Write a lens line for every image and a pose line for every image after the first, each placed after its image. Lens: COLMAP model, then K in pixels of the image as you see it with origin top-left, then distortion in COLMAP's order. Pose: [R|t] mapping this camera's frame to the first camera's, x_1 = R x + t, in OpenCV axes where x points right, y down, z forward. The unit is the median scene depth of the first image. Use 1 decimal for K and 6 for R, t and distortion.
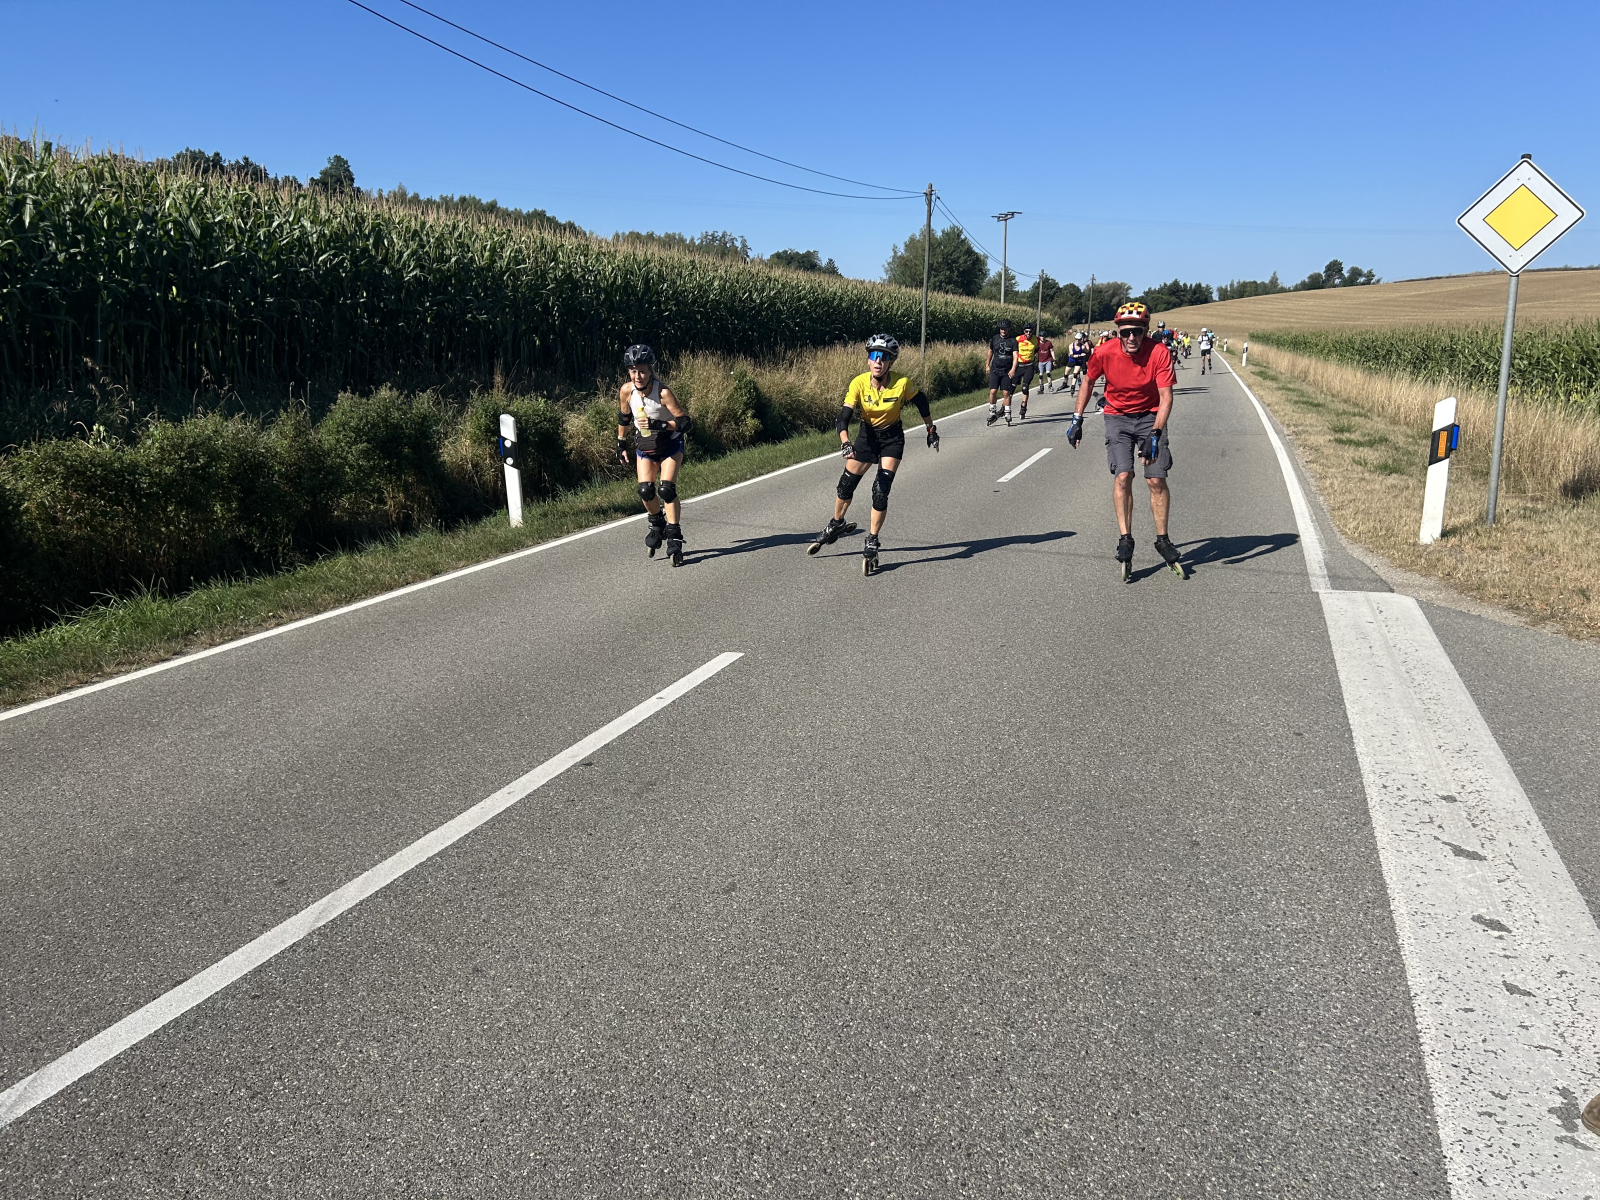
lens RADIAL K [[1179.1, 0, 790.9], [0, 1179.1, 603.6], [0, 0, 1]] dist [0.044183, -0.048418]
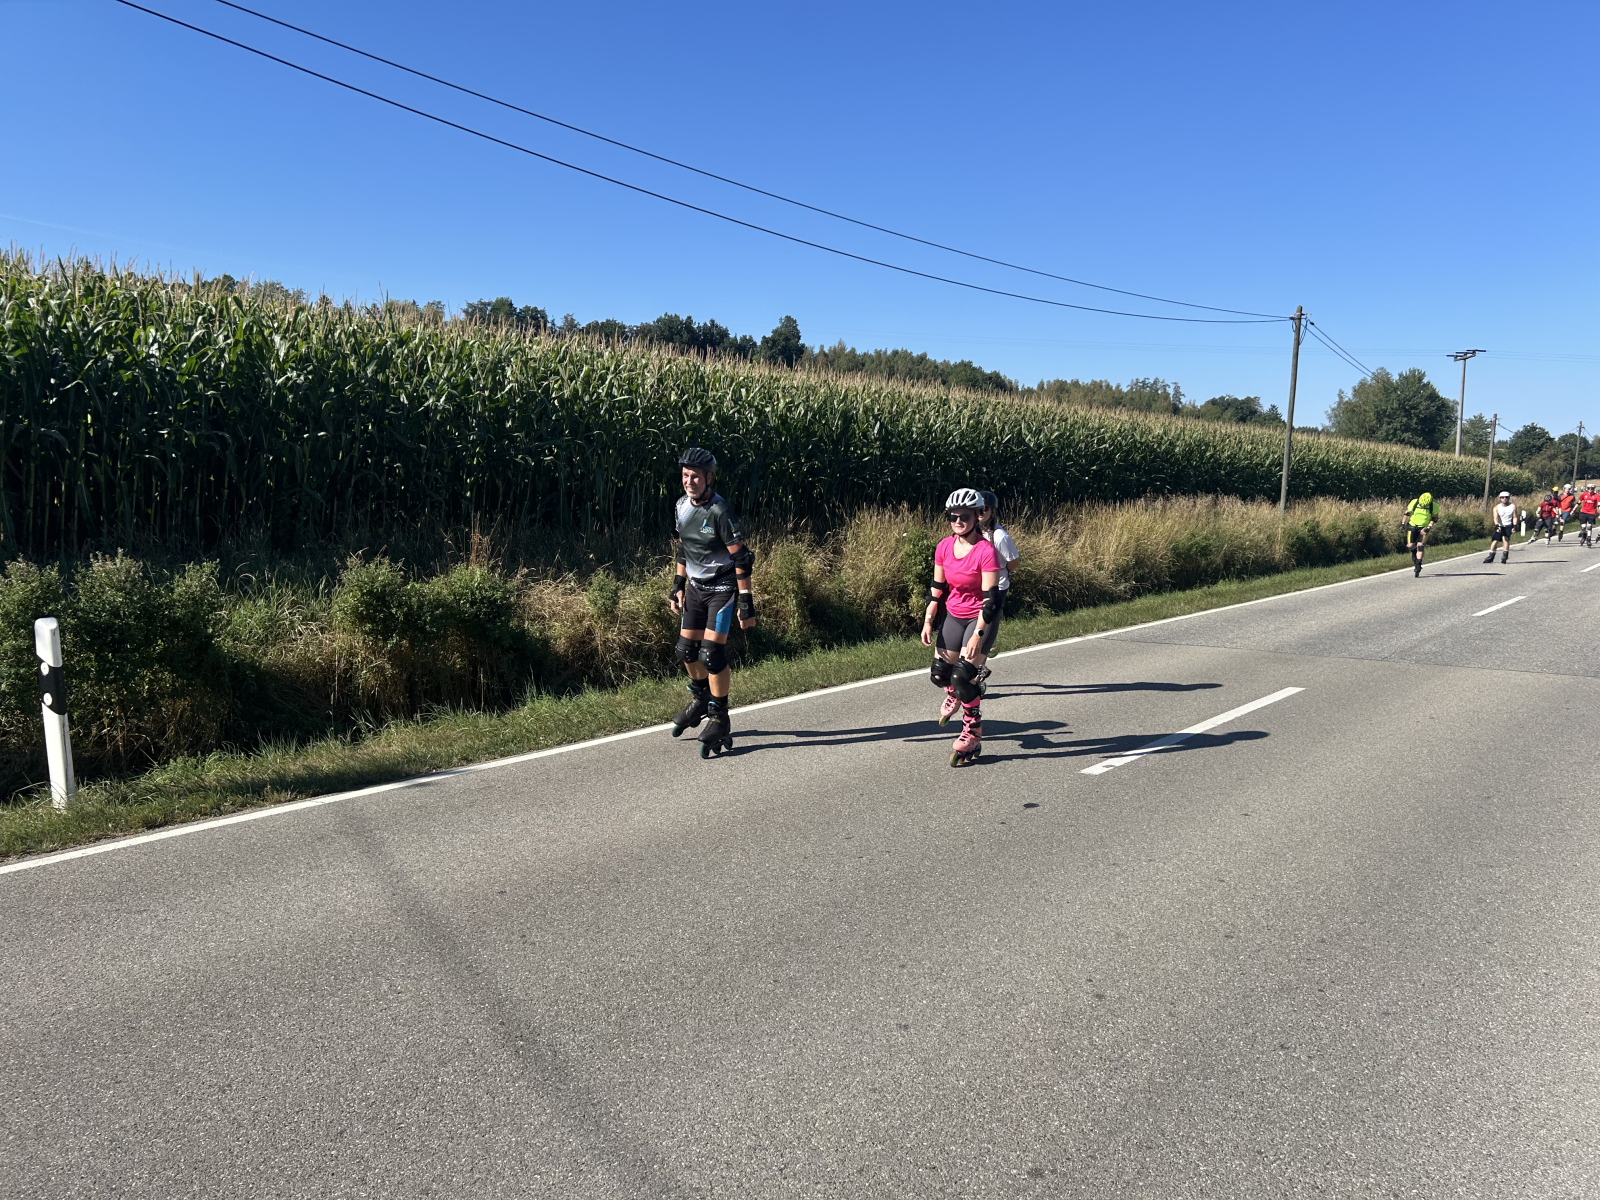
lens RADIAL K [[1188.3, 0, 797.4], [0, 1188.3, 589.2], [0, 0, 1]] dist [0.094604, -0.122234]
pose [[0.941380, 0.052870, -0.333181, 0.122359], [-0.096291, 0.988667, -0.115179, -0.058816], [0.323315, 0.140509, 0.935802, 0.236424]]
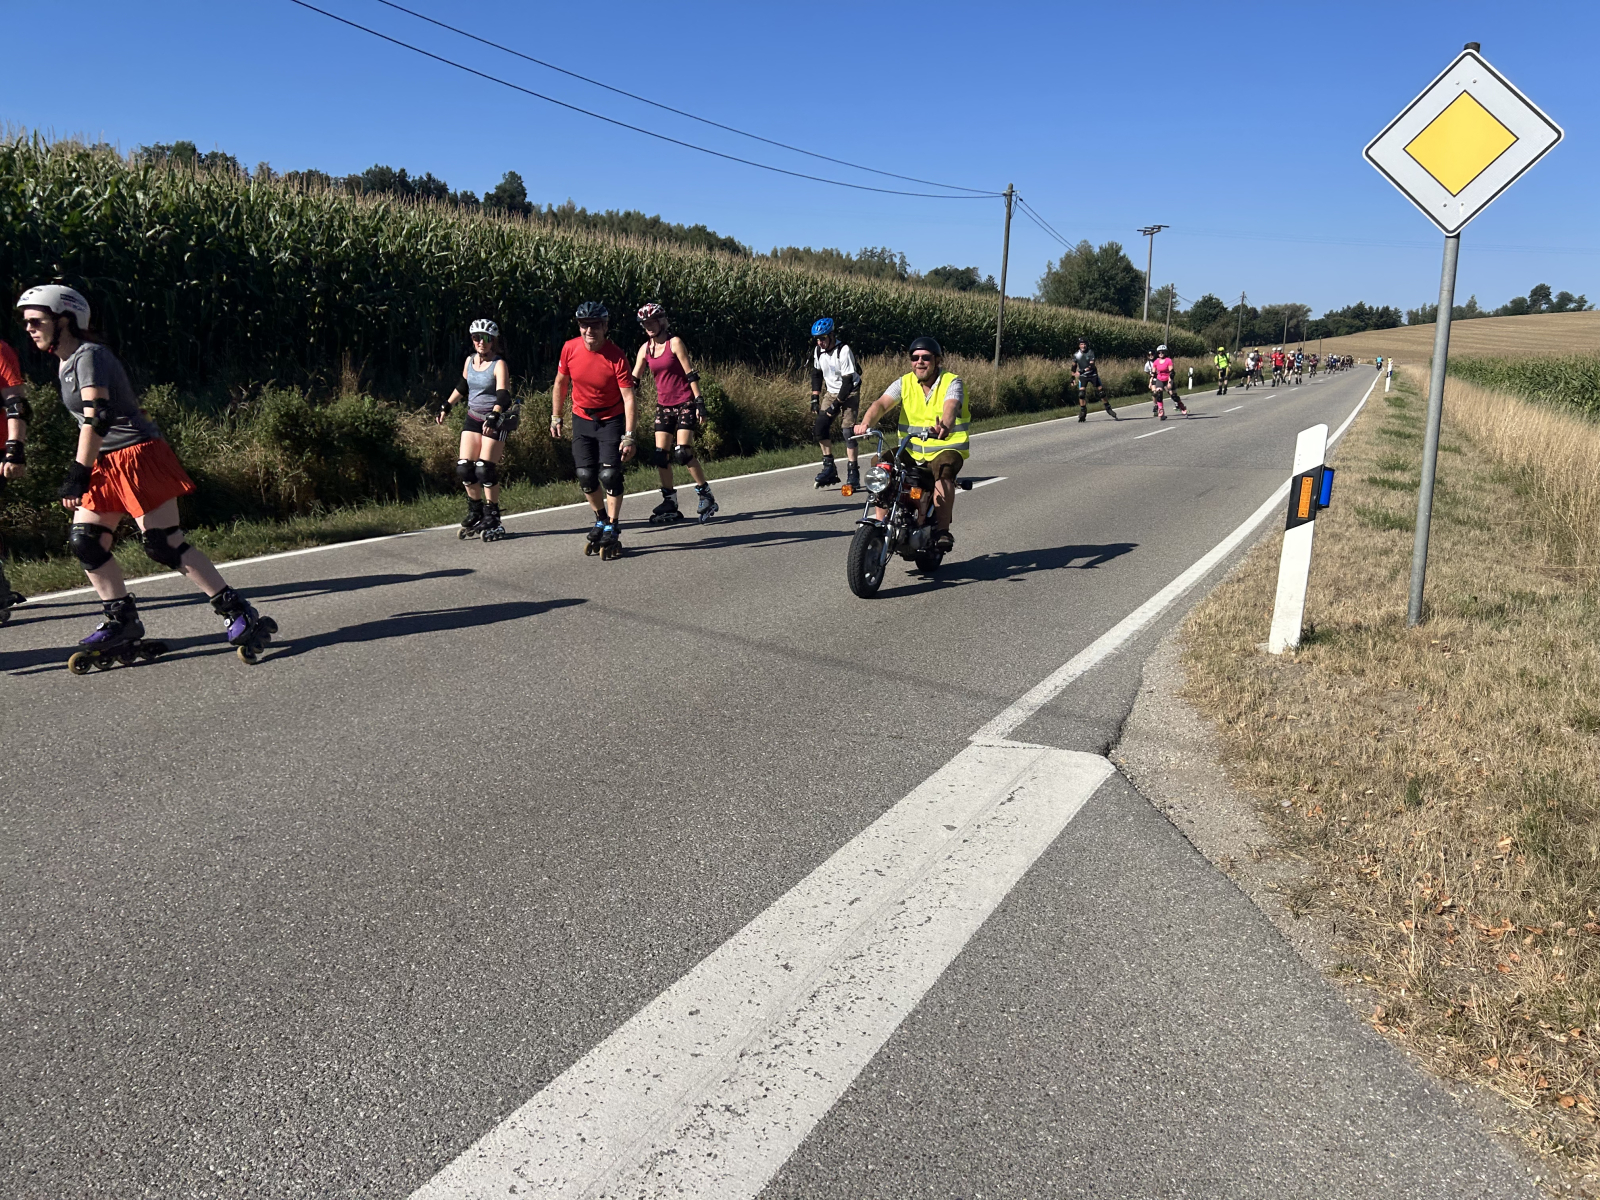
lens RADIAL K [[1196.8, 0, 791.6], [0, 1196.8, 570.4], [0, 0, 1]] dist [0.037301, -0.034733]
pose [[0.991288, 0.043827, -0.124209, 0.120405], [-0.048999, 0.998041, -0.038892, -0.019051], [0.122261, 0.044639, 0.991494, 0.113357]]
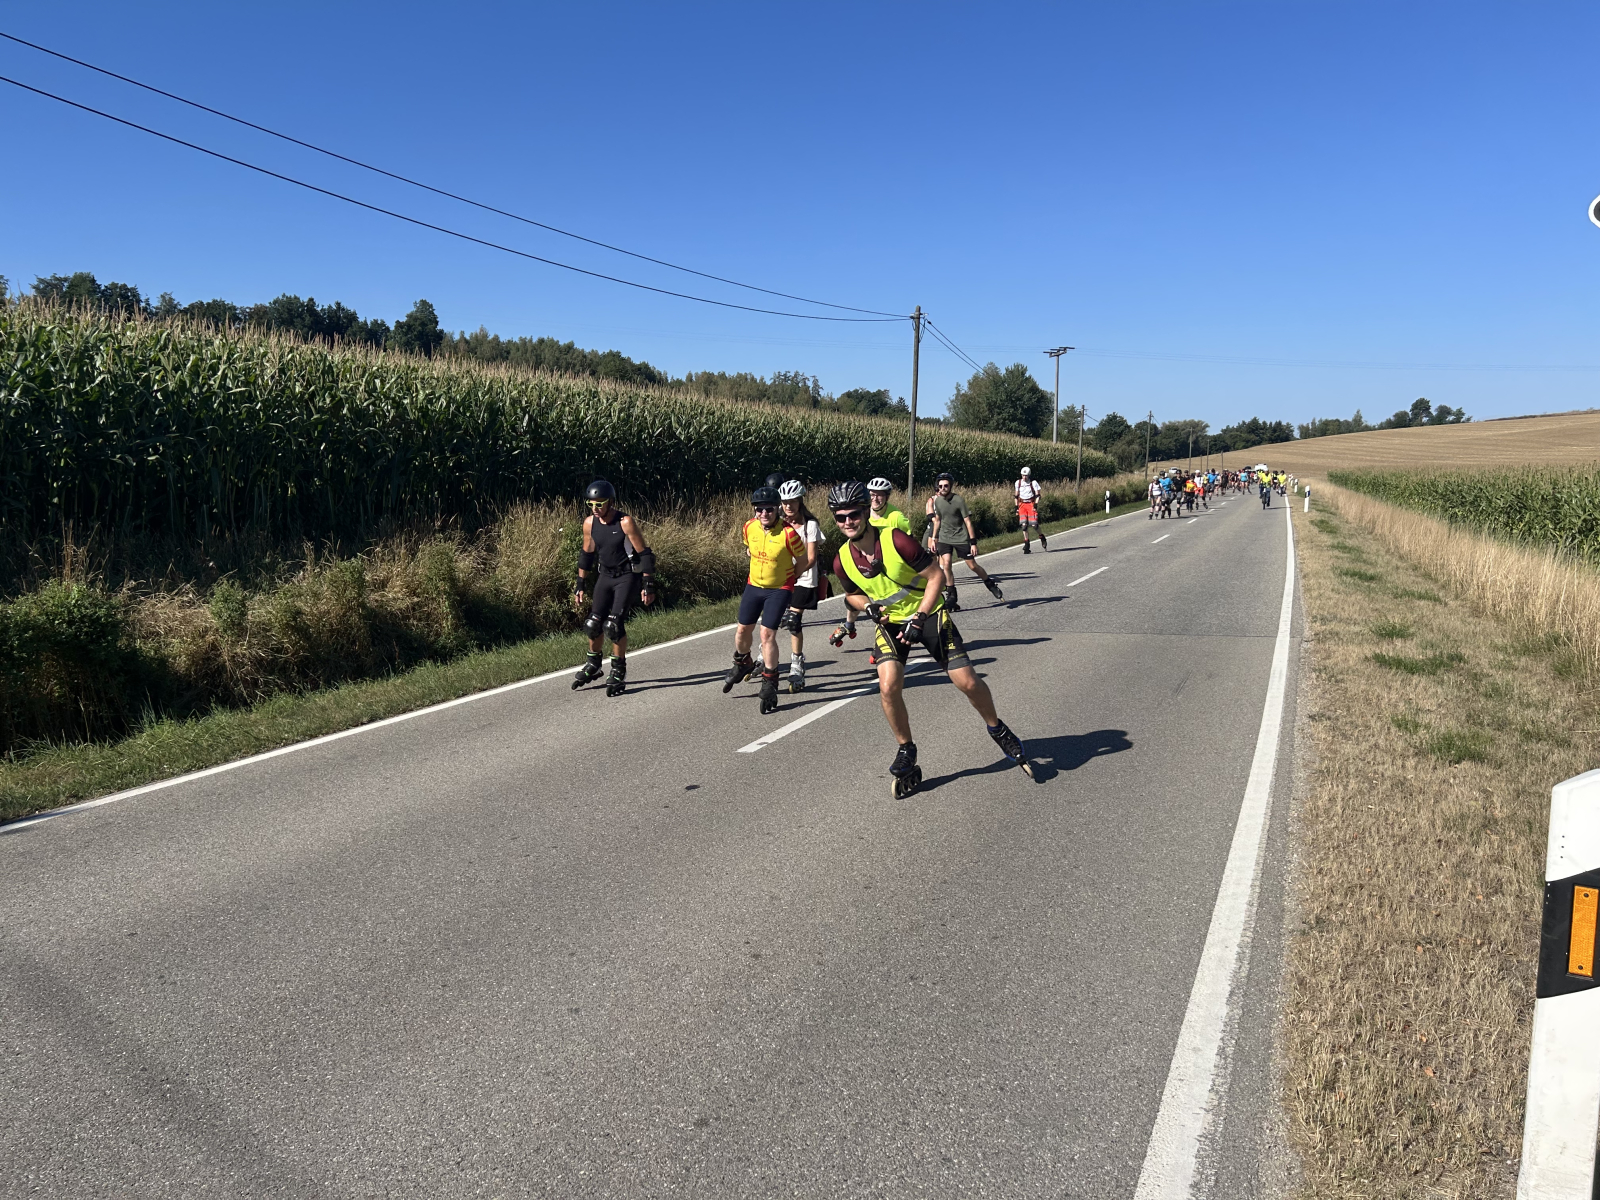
lens RADIAL K [[1191.4, 0, 791.6], [0, 1191.4, 607.3], [0, 0, 1]] dist [0.054863, -0.058680]
pose [[0.998069, 0.011122, -0.061118, 0.124742], [-0.017735, 0.993911, -0.108751, -0.059018], [0.059536, 0.109625, 0.992188, 0.230204]]
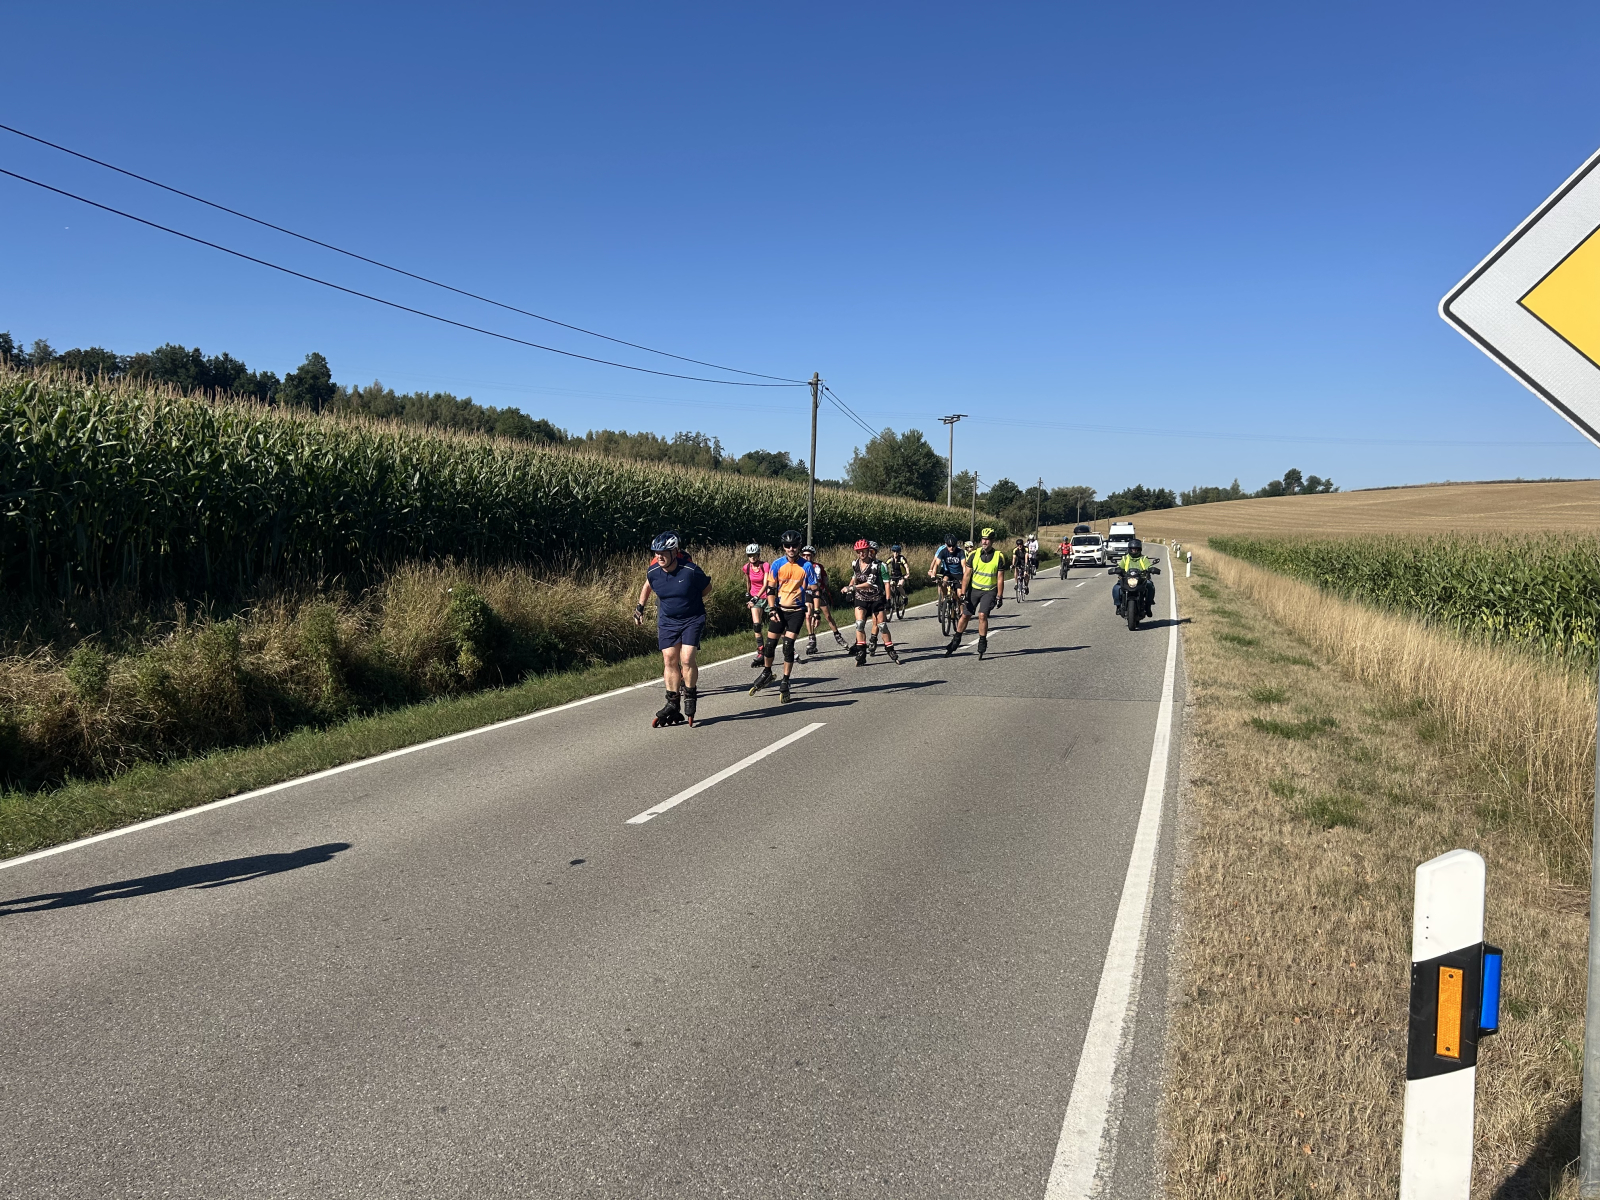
lens RADIAL K [[1191.4, 0, 791.6], [0, 1191.4, 607.3], [0, 0, 1]] dist [0.054863, -0.058680]
pose [[0.999661, 0.014058, 0.021918, 0.126561], [-0.010391, 0.987185, -0.159241, -0.061144], [-0.023876, 0.158959, 0.986996, 0.232184]]
